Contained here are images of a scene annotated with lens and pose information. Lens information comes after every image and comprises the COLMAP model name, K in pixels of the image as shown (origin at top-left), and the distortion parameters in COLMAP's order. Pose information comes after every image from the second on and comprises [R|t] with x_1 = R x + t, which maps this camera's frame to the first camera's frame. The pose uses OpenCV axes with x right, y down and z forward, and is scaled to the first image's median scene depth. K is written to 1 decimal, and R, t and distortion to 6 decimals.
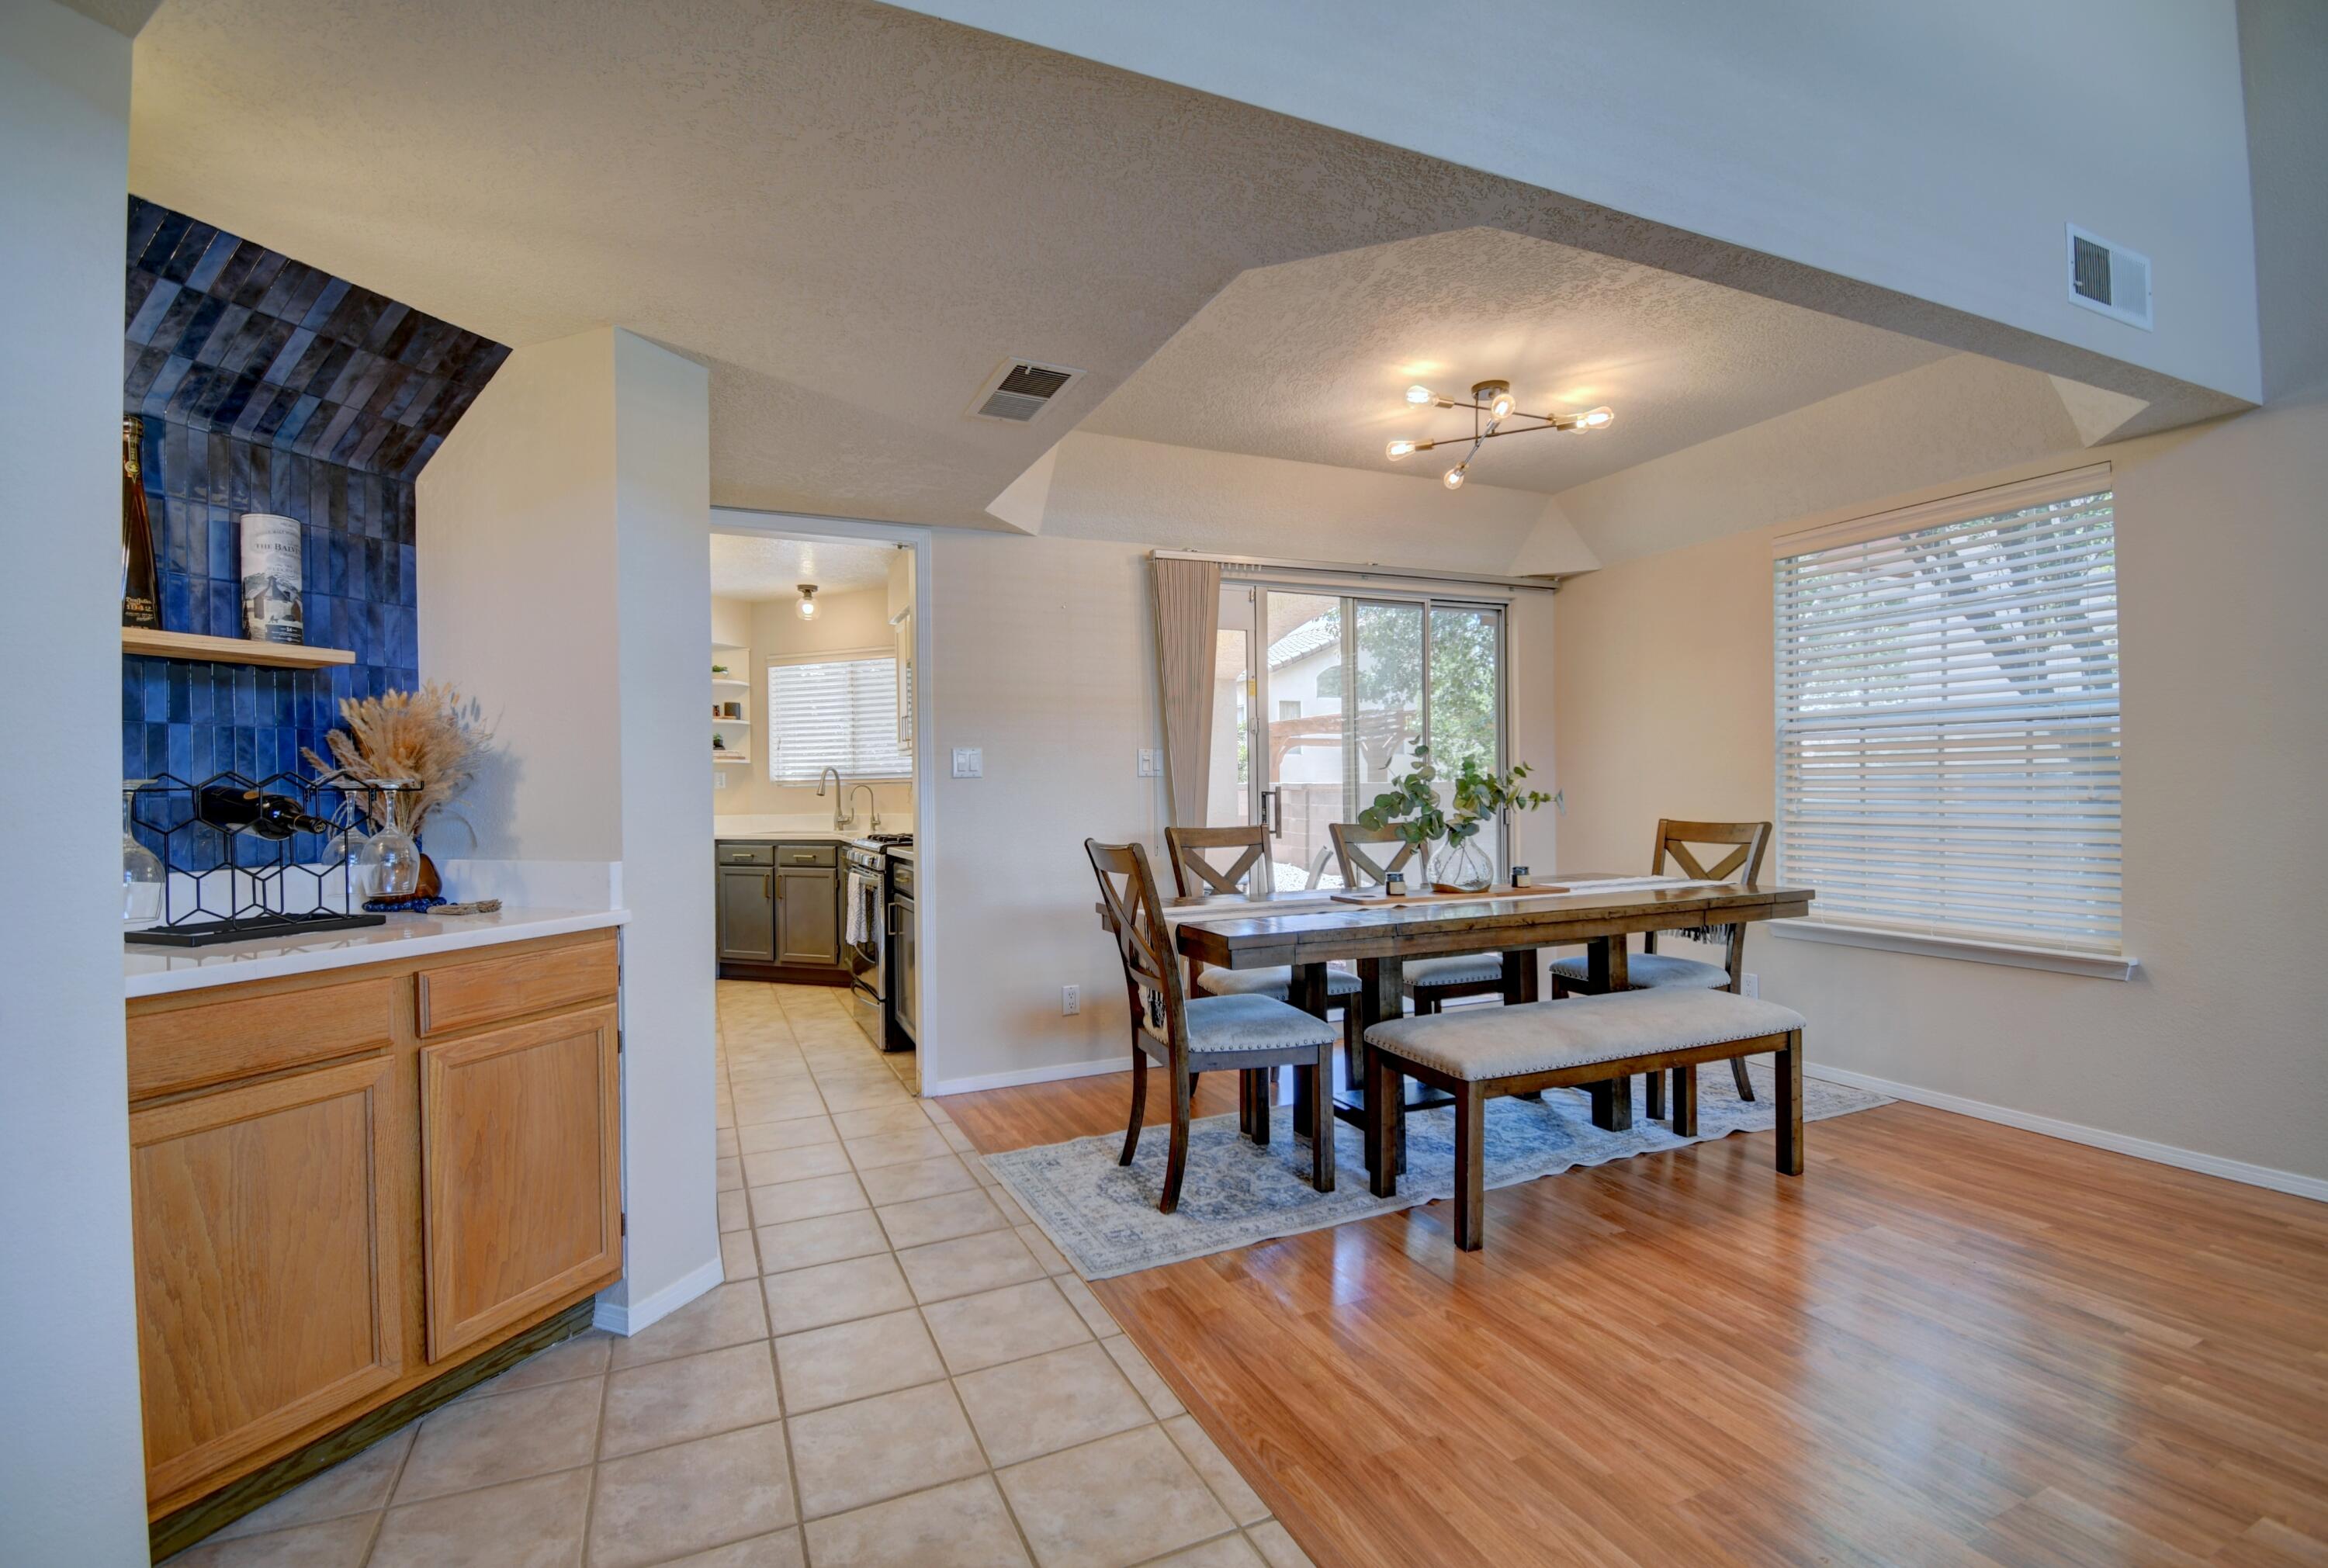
lens RADIAL K [[1039.9, 0, 1164.0], [0, 1039.9, 784.0], [0, 0, 1]] dist [0.020130, -0.023488]
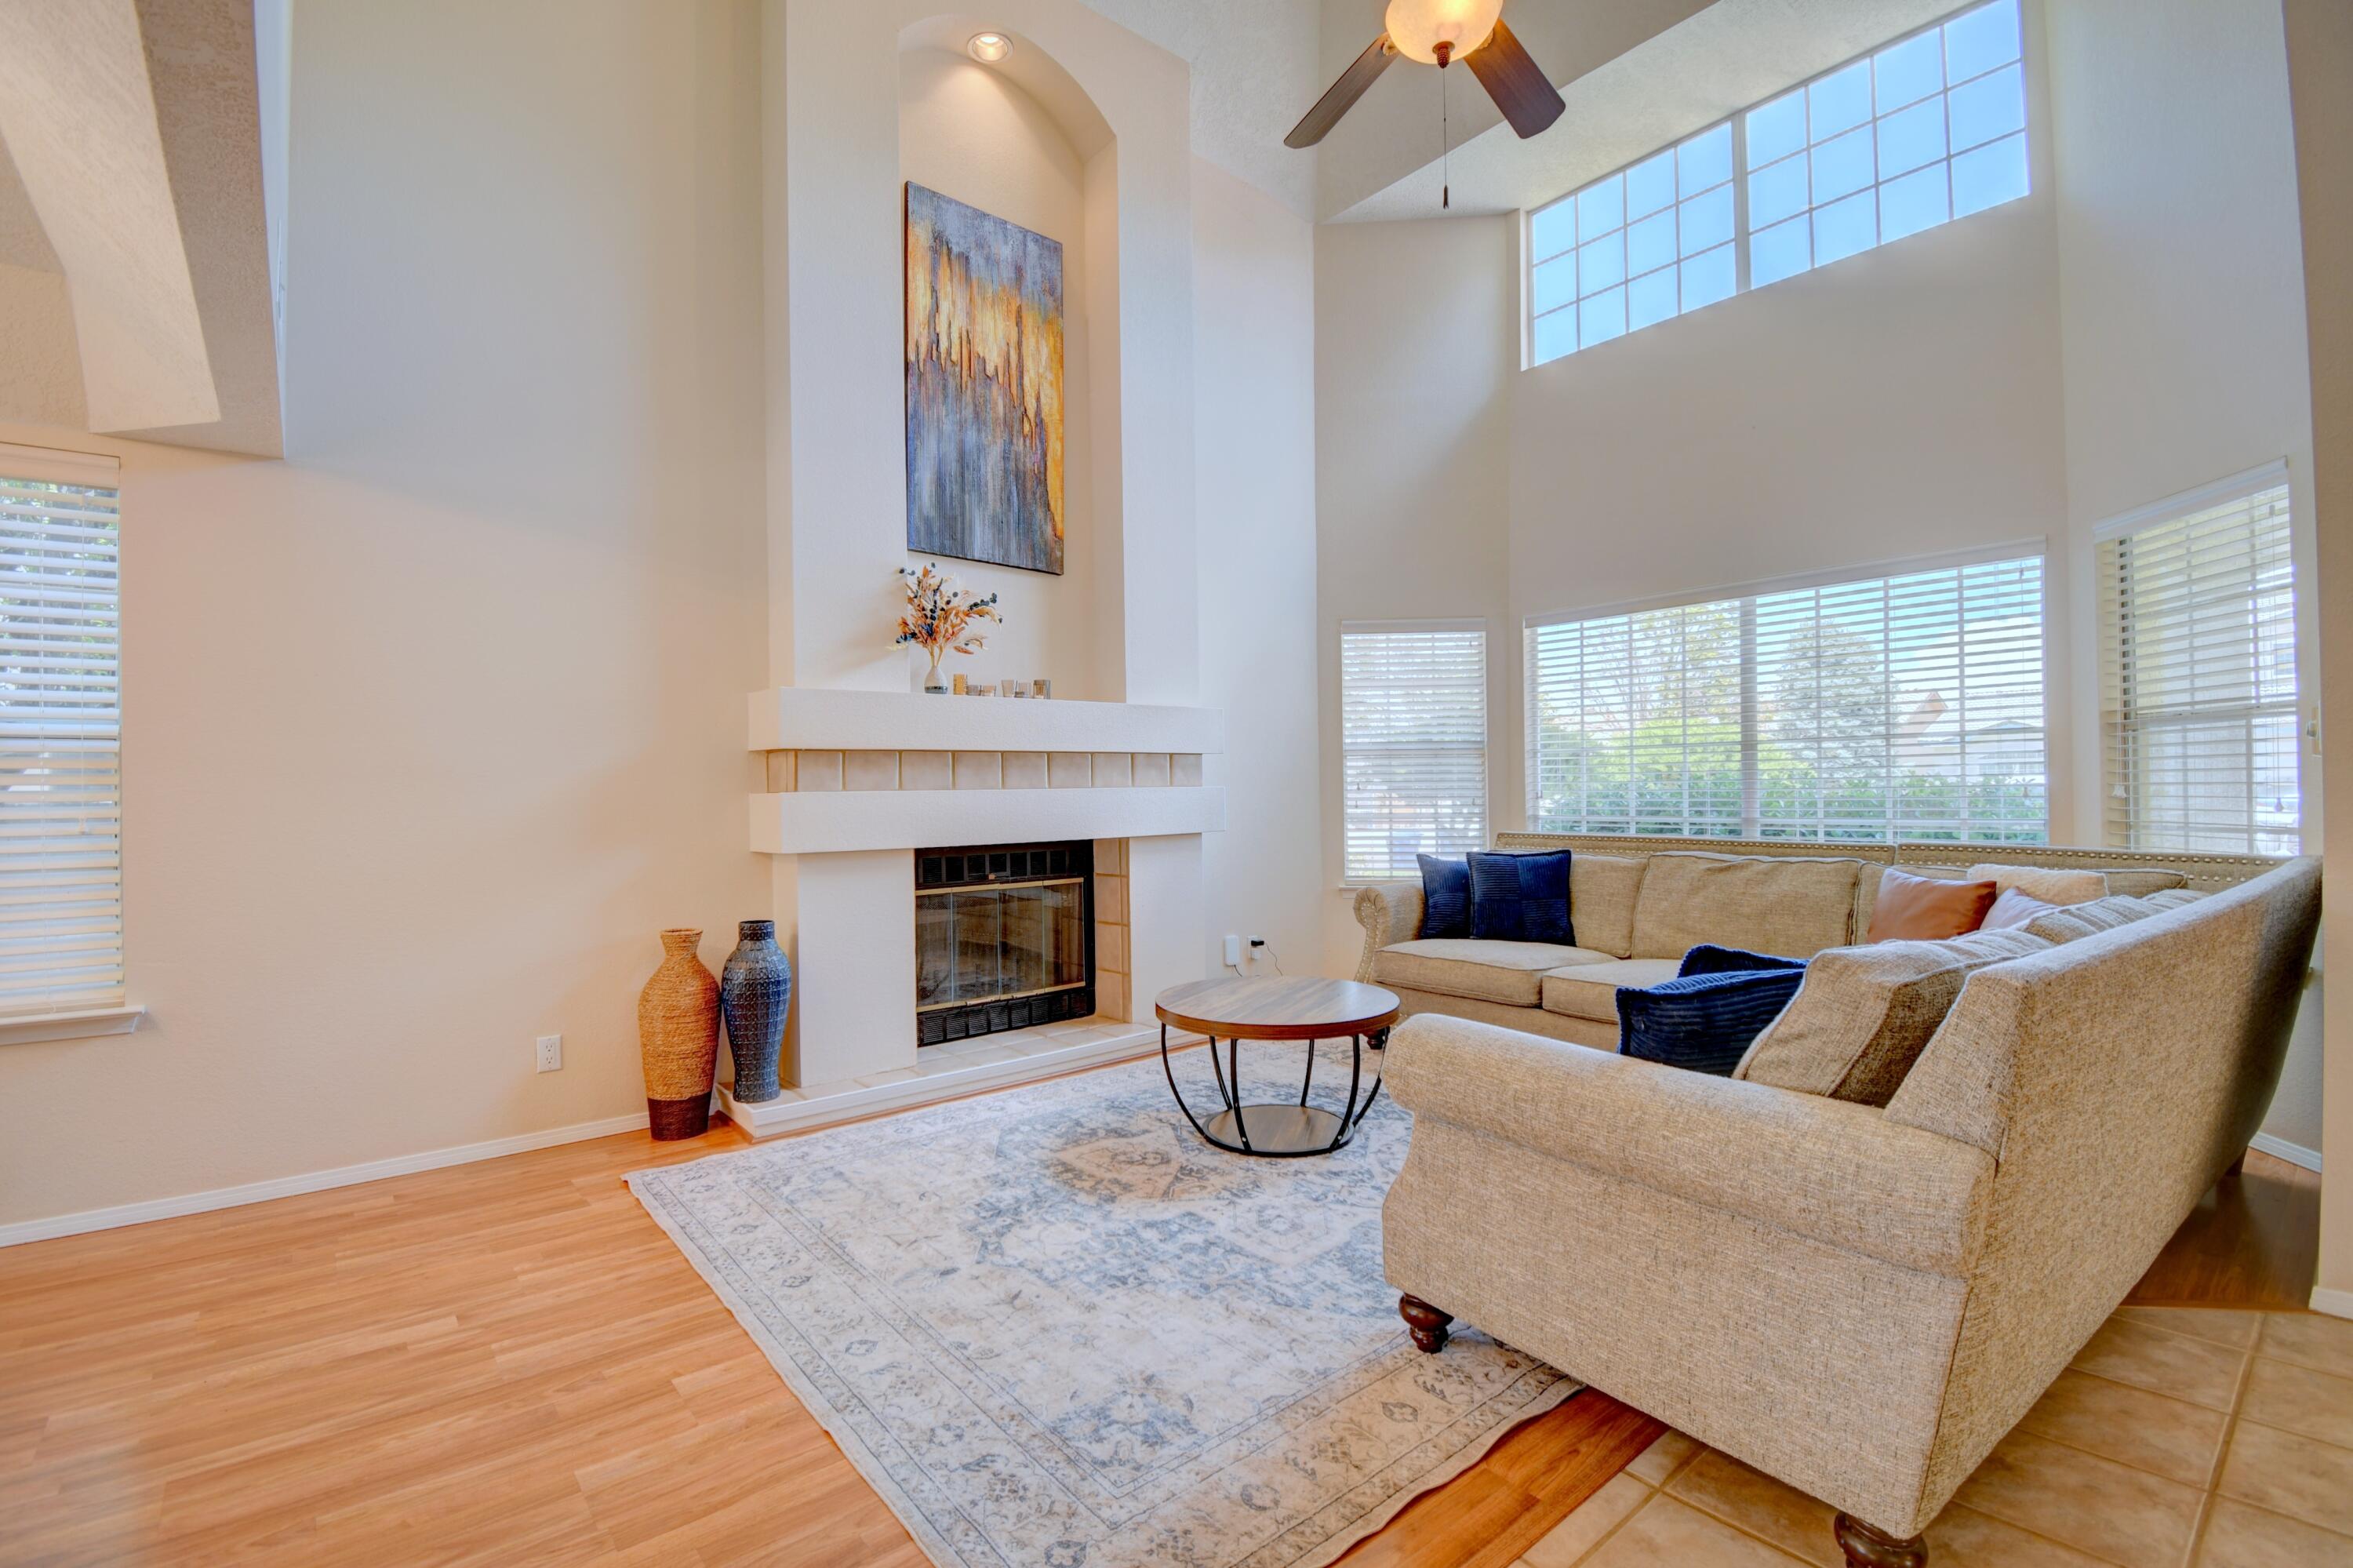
lens RADIAL K [[1041.3, 0, 1178.3], [0, 1041.3, 787.5], [0, 0, 1]] dist [0.017717, -0.024960]
pose [[-0.270753, 0.021144, 0.962417, -0.179892], [0.010323, 0.999765, -0.019060, 0.002106], [-0.962593, 0.004775, -0.270908, 0.345628]]
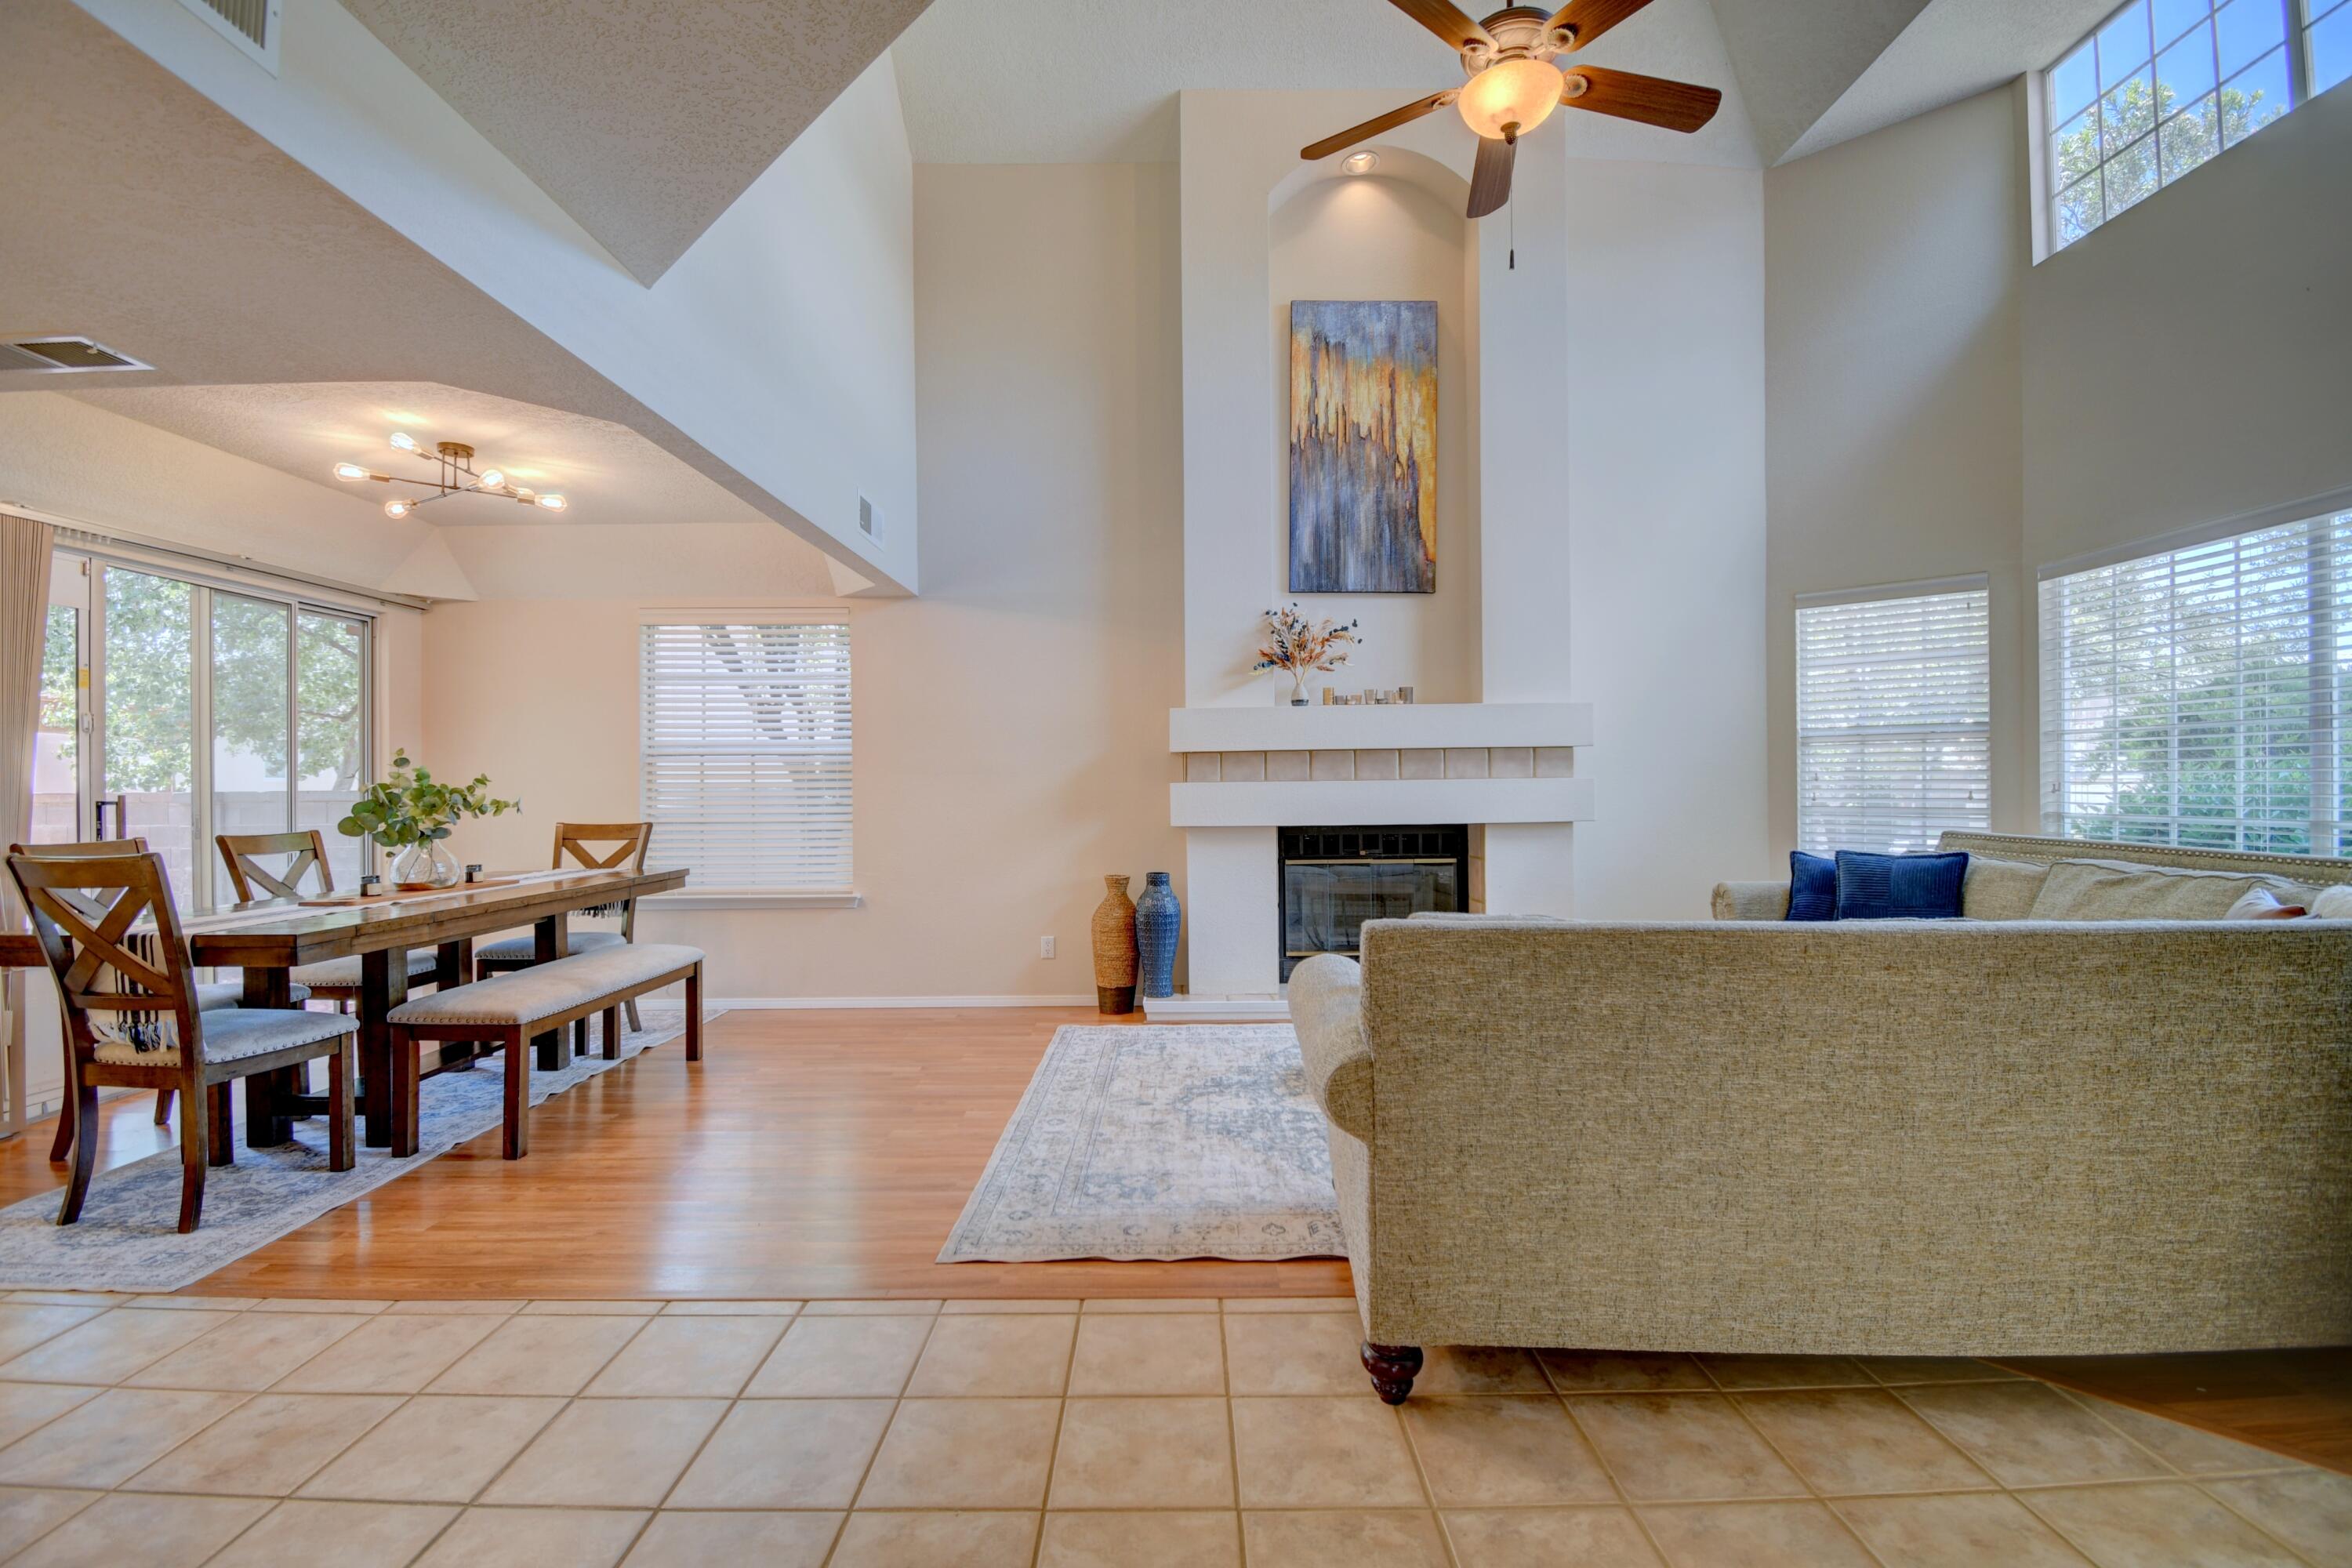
lens RADIAL K [[1040.8, 0, 1177.8], [0, 1040.8, 787.5], [0, 0, 1]] dist [0.017717, -0.024960]
pose [[0.409177, 0.009356, 0.912407, -0.425367], [-0.001816, 0.999954, -0.009440, 0.003158], [-0.912453, 0.002206, 0.409175, -0.201075]]
